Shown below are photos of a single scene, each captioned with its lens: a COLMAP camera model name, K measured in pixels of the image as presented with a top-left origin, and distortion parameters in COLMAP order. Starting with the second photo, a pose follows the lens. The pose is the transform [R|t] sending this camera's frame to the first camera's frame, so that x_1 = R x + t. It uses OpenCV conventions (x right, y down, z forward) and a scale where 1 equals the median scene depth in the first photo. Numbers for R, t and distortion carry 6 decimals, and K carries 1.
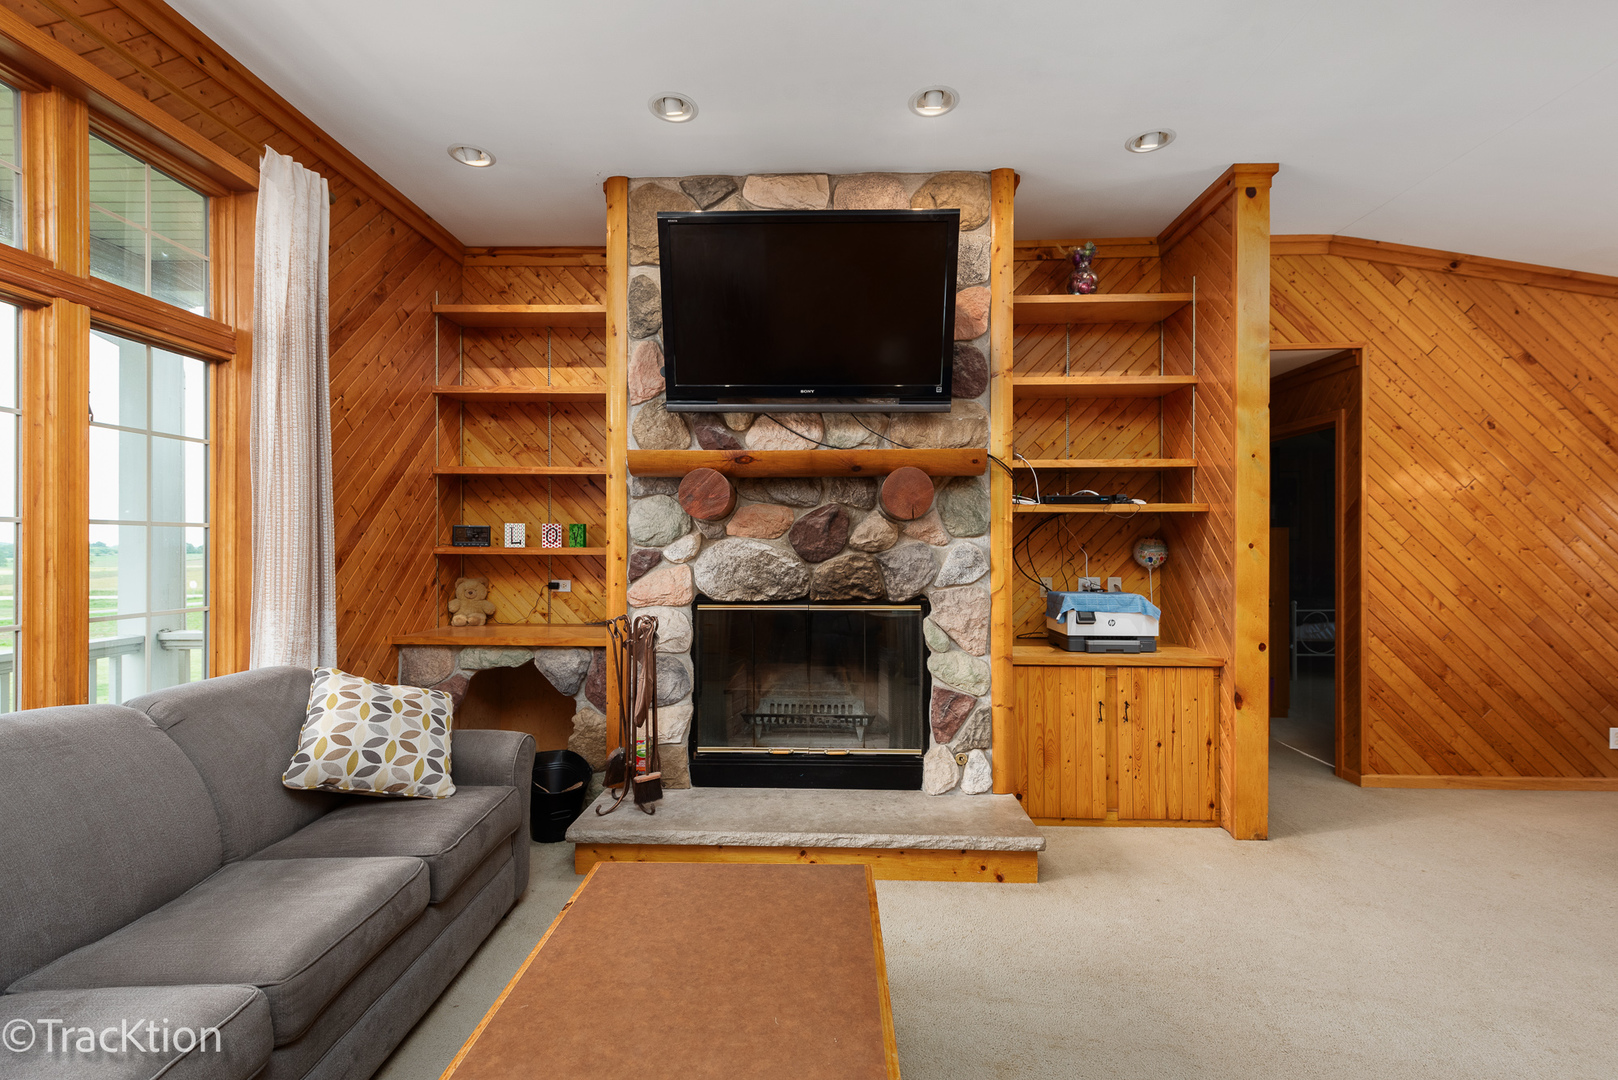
lens RADIAL K [[728.4, 0, 805.7], [0, 728.4, 541.2], [0, 0, 1]] dist [0.018862, -0.004436]
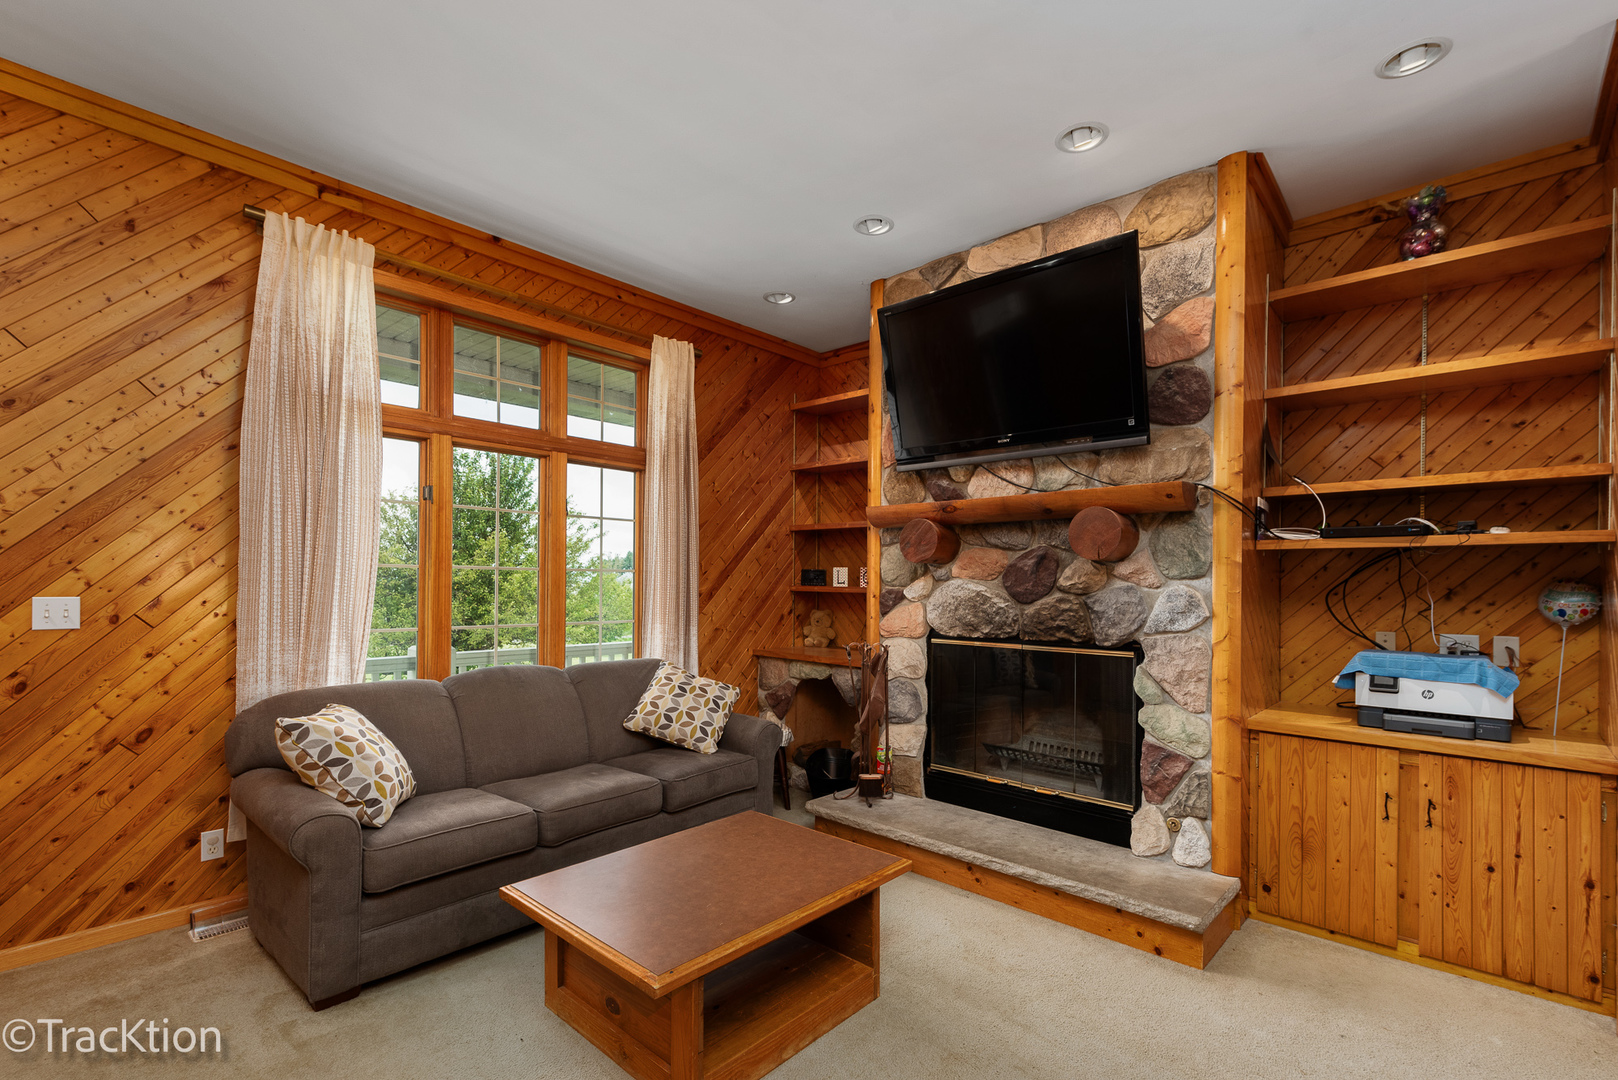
lens RADIAL K [[728.4, 0, 786.9], [0, 728.4, 580.6], [0, 0, 1]] dist [0.018862, -0.004436]
pose [[0.748646, 0.003556, -0.662960, 0.445879], [-0.005762, 0.999983, -0.001143, 0.000110], [0.662945, 0.004676, 0.748654, 0.000149]]
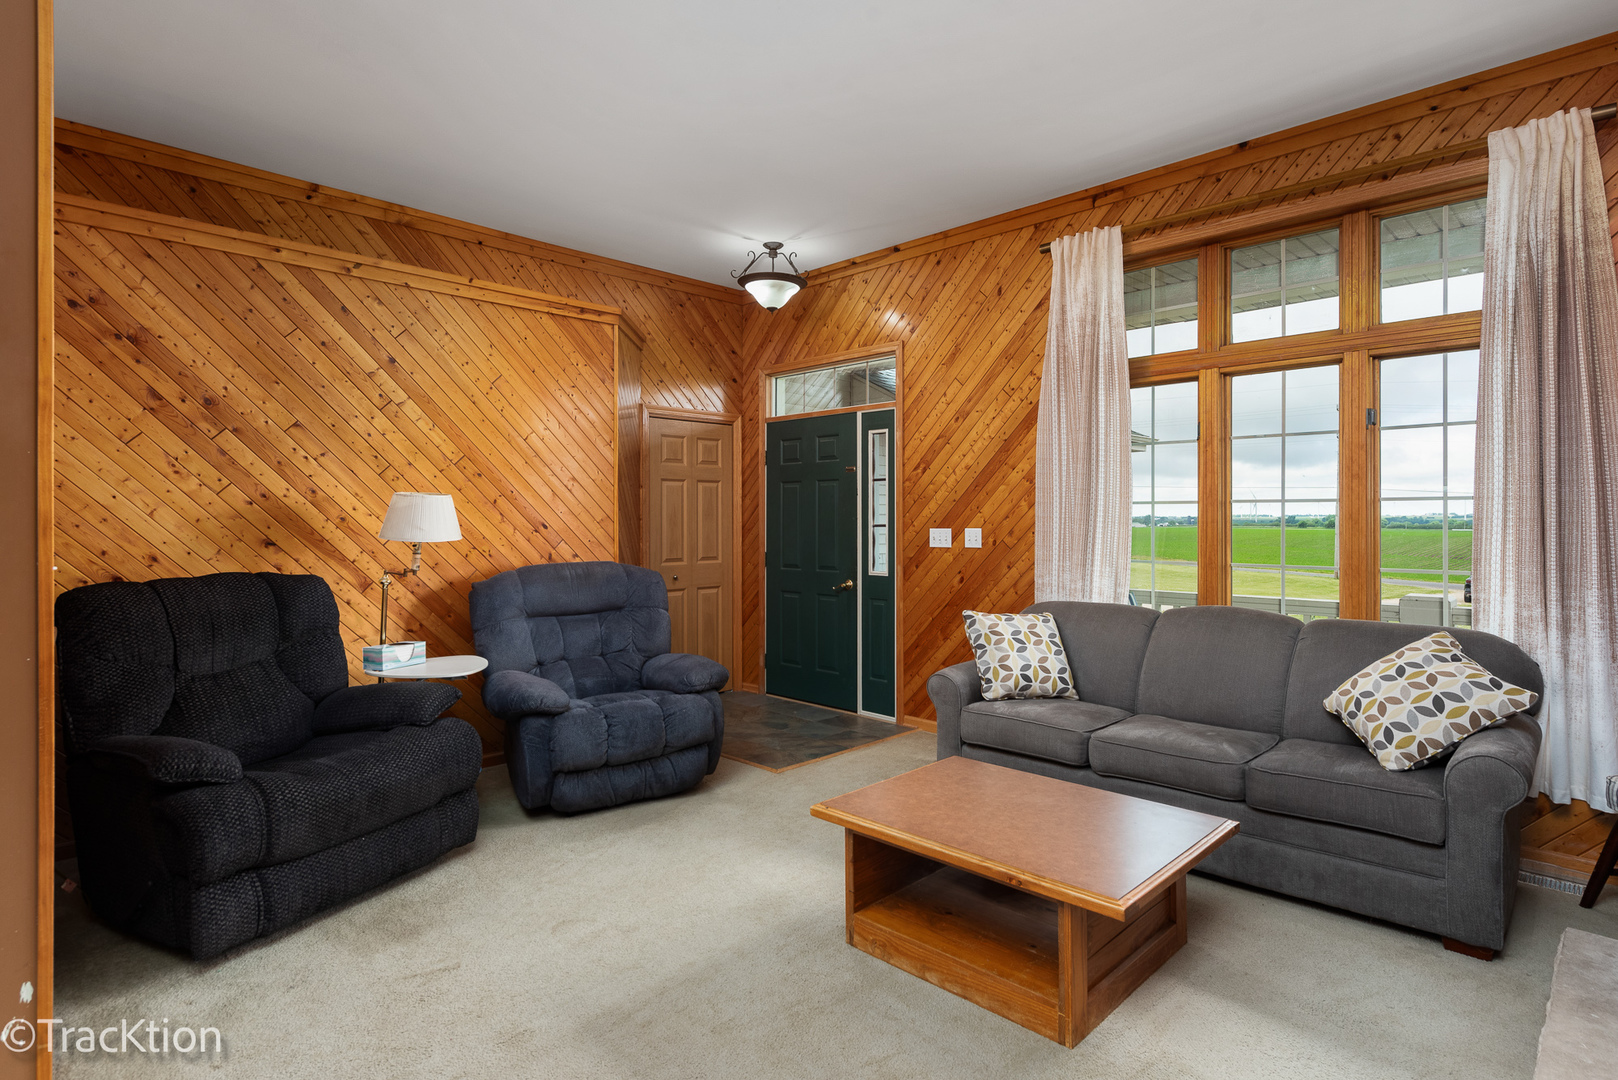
lens RADIAL K [[804.0, 0, 819.8], [0, 804.0, 523.3], [0, 0, 1]] dist [-0.011132, -0.000348]
pose [[-0.669440, 0.000560, -0.742866, 0.606312], [0.001923, 0.999998, -0.000978, 0.013173], [0.742864, -0.002083, -0.669439, 0.853535]]
